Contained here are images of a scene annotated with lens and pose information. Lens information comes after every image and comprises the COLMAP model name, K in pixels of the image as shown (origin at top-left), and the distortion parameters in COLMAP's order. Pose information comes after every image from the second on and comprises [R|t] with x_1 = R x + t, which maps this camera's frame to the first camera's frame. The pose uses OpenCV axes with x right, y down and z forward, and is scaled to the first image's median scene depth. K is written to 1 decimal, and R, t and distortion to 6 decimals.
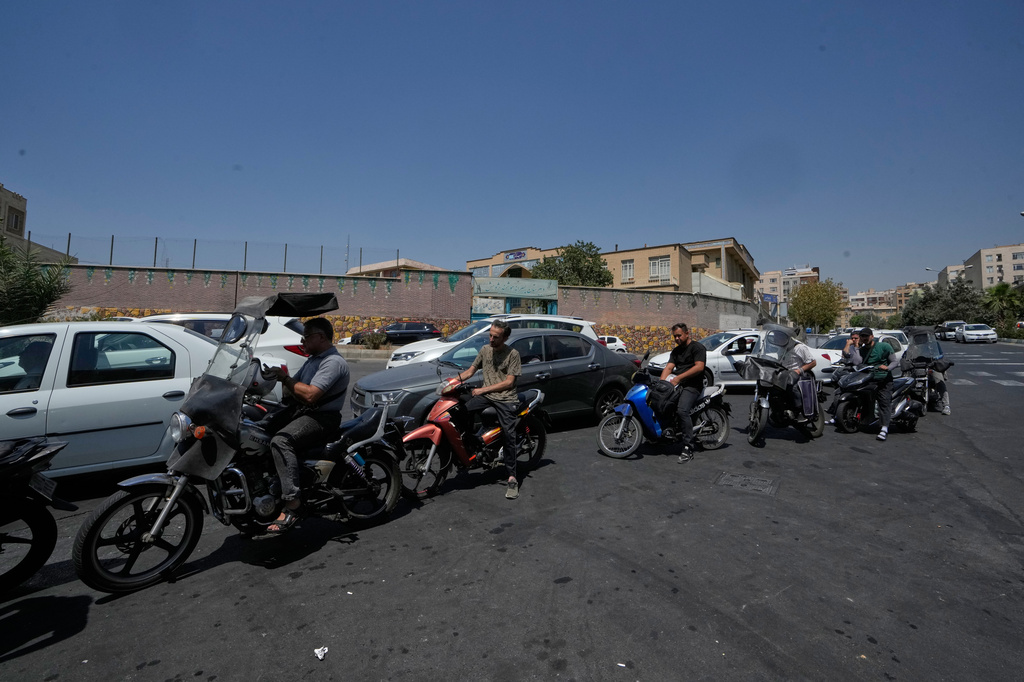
lens RADIAL K [[483.3, 0, 524.7], [0, 483.3, 341.1], [0, 0, 1]] dist [-0.073713, 0.032243]
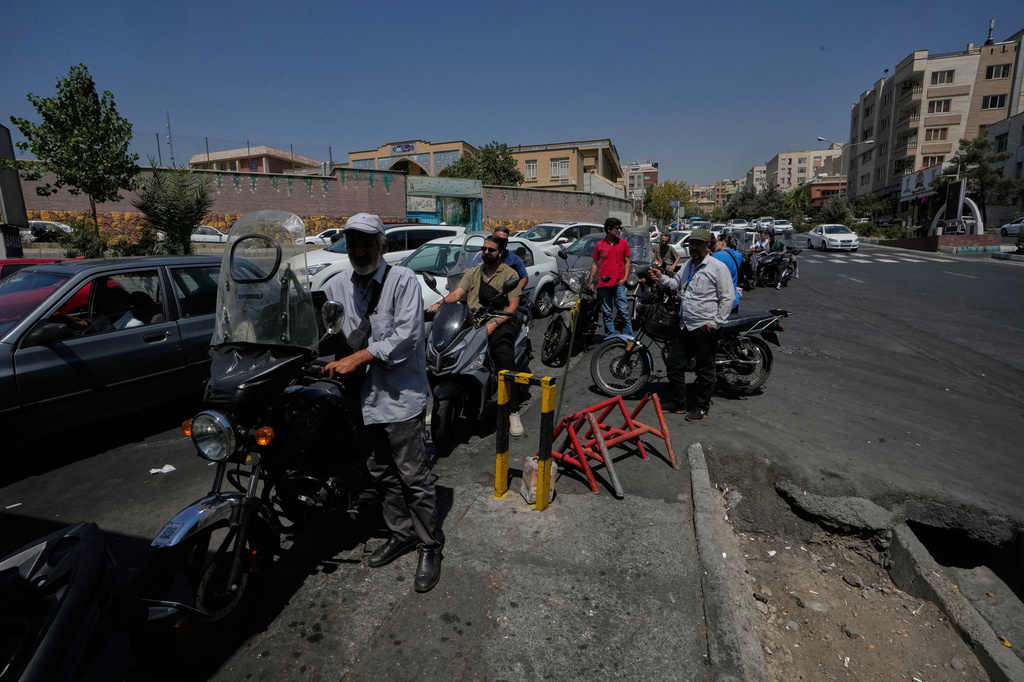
lens RADIAL K [[483.3, 0, 524.7], [0, 483.3, 341.1], [0, 0, 1]] dist [-0.073713, 0.032243]
pose [[0.950535, -0.080831, 0.299917, -0.168064], [0.012962, 0.975028, 0.221702, -0.007451], [-0.310348, -0.206848, 0.927846, -0.105145]]
